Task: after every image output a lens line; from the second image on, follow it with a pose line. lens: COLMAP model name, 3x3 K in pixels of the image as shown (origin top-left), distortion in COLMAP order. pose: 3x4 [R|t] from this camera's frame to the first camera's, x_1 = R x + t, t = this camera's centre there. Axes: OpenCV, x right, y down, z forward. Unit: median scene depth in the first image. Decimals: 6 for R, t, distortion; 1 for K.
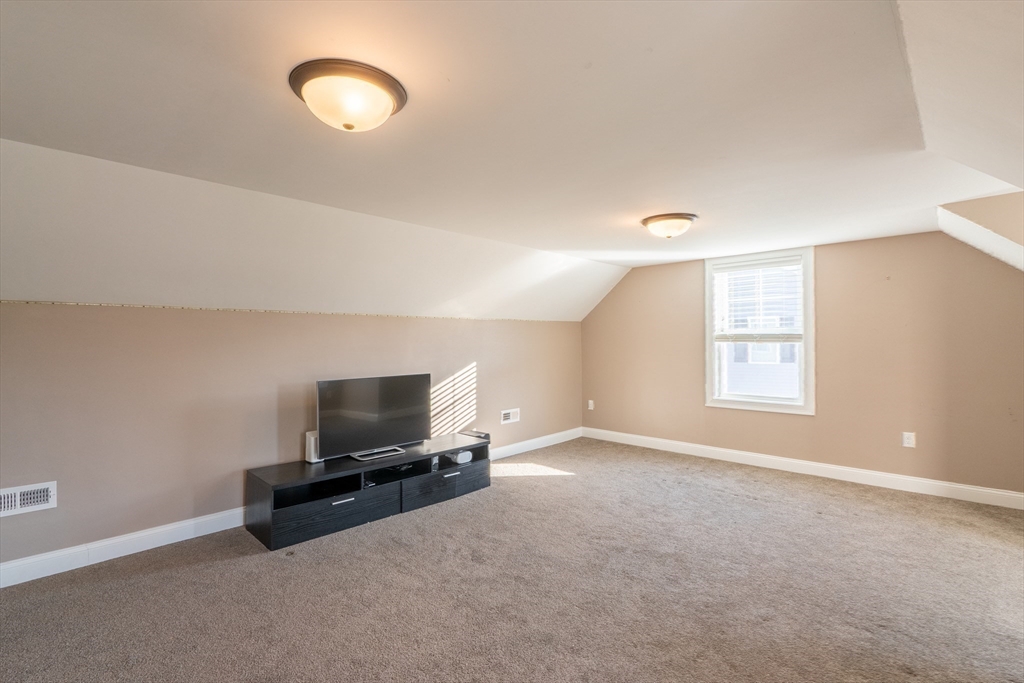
lens RADIAL K [[474.7, 0, 506.7], [0, 474.7, 338.9], [0, 0, 1]] dist [-0.009616, 0.000946]
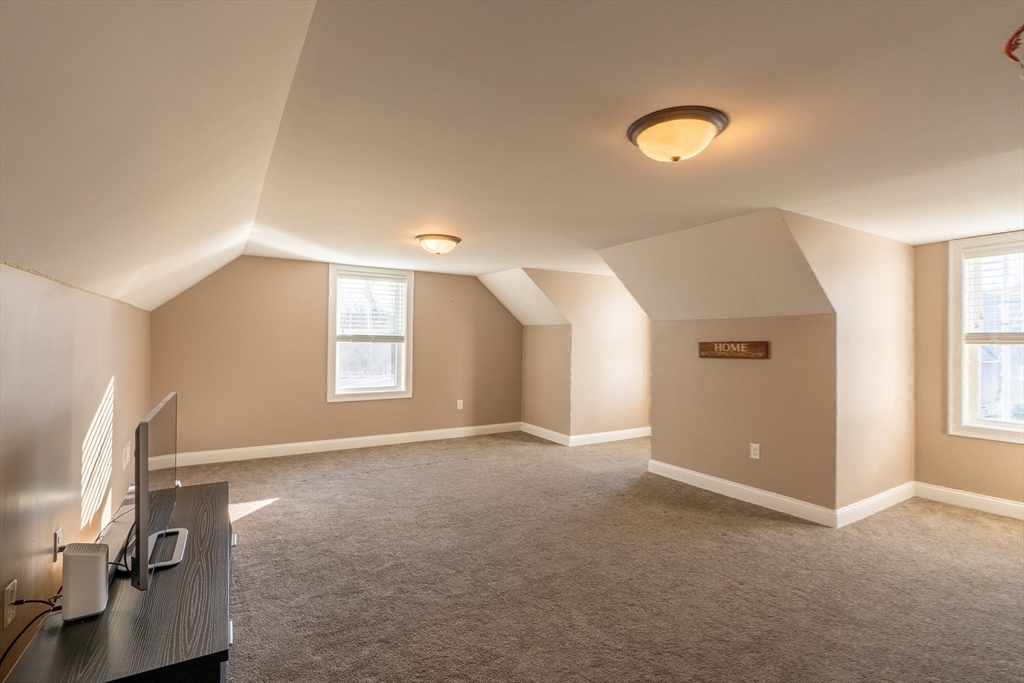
lens RADIAL K [[474.7, 0, 507.6], [0, 474.7, 342.5], [0, 0, 1]] dist [-0.009616, 0.000946]
pose [[0.238935, 0.004967, 0.971023, -0.599765], [-0.014749, 0.999890, -0.001485, 0.004777], [-0.970924, -0.013967, 0.238982, 0.427955]]
